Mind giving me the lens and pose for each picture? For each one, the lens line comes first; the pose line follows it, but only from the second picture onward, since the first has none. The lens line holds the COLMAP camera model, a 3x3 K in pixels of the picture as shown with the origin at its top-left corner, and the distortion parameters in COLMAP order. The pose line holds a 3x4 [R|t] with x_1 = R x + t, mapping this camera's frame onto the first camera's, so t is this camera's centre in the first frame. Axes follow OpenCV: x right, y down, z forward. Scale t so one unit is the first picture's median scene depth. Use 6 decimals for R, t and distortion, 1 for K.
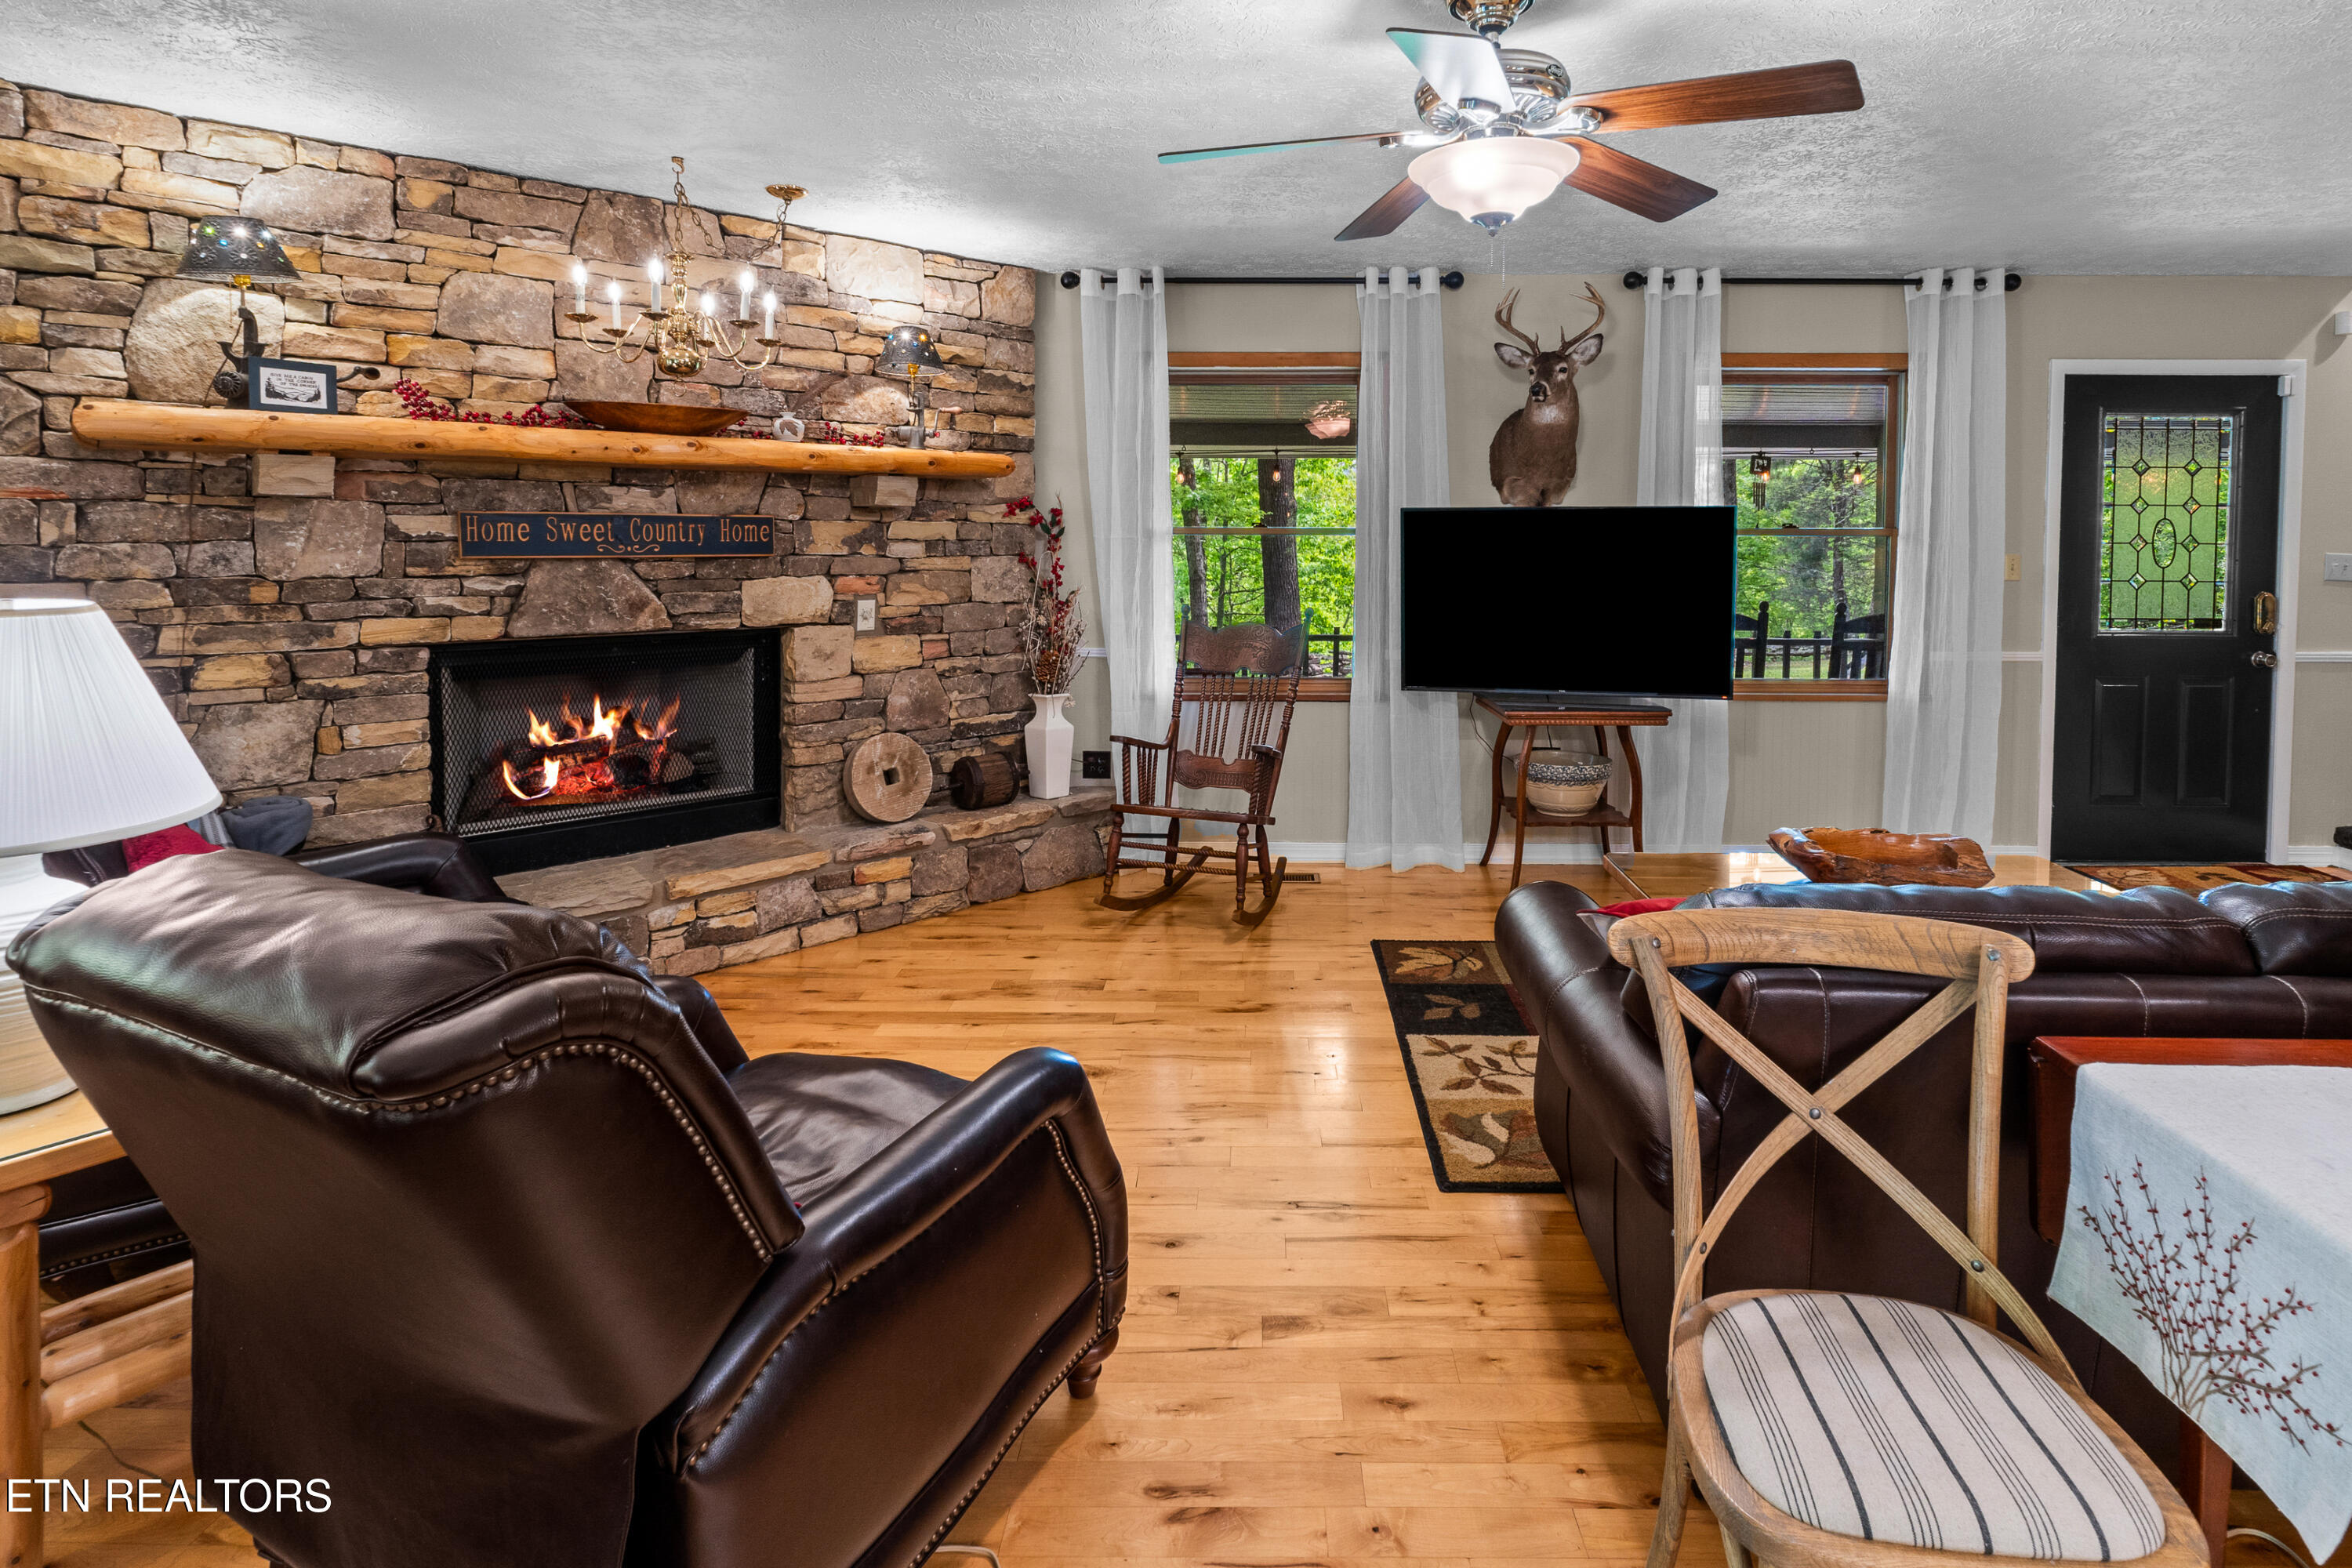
lens RADIAL K [[1190.1, 0, 1205.8], [0, 1190.1, 584.7], [0, 0, 1]] dist [-0.002477, -0.004531]
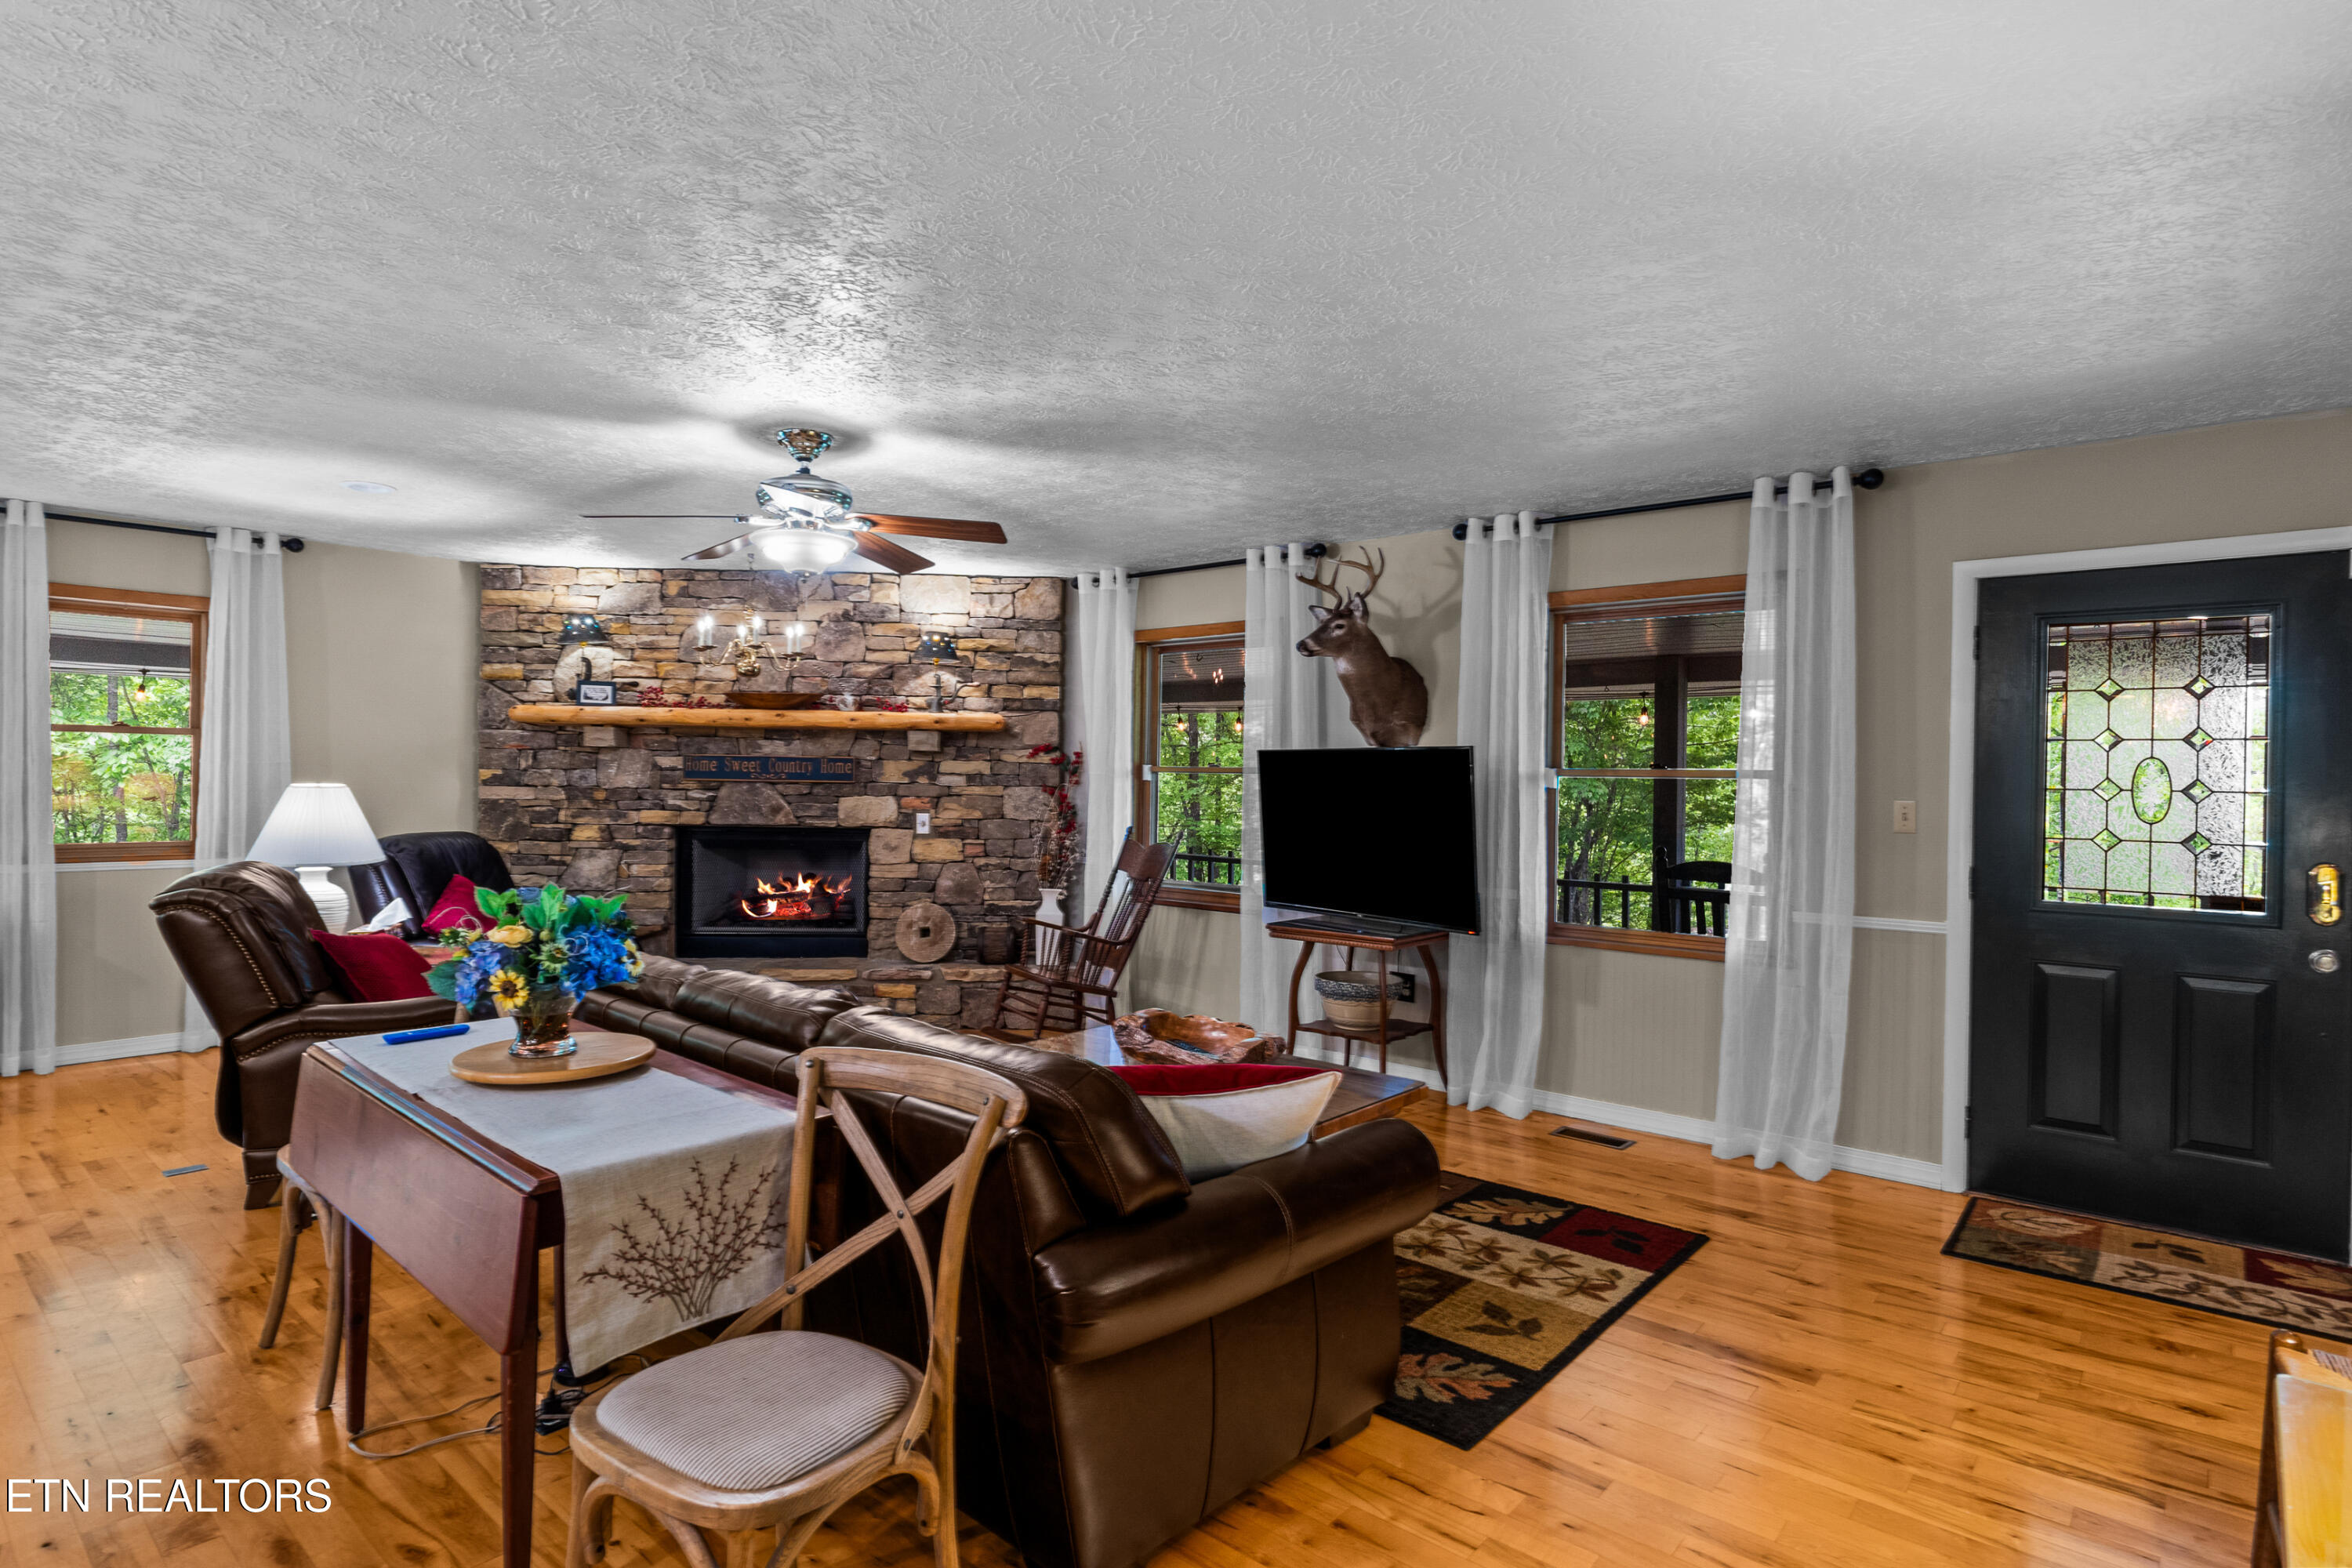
lens RADIAL K [[1211.6, 0, 1125.4], [0, 1211.6, 784.6], [0, 0, 1]] dist [0.003082, -0.000782]
pose [[0.758650, 0.012298, -0.651382, 0.929811], [-0.039224, 0.998870, -0.026825, 0.007892], [0.650317, 0.045901, 0.758275, 0.008110]]
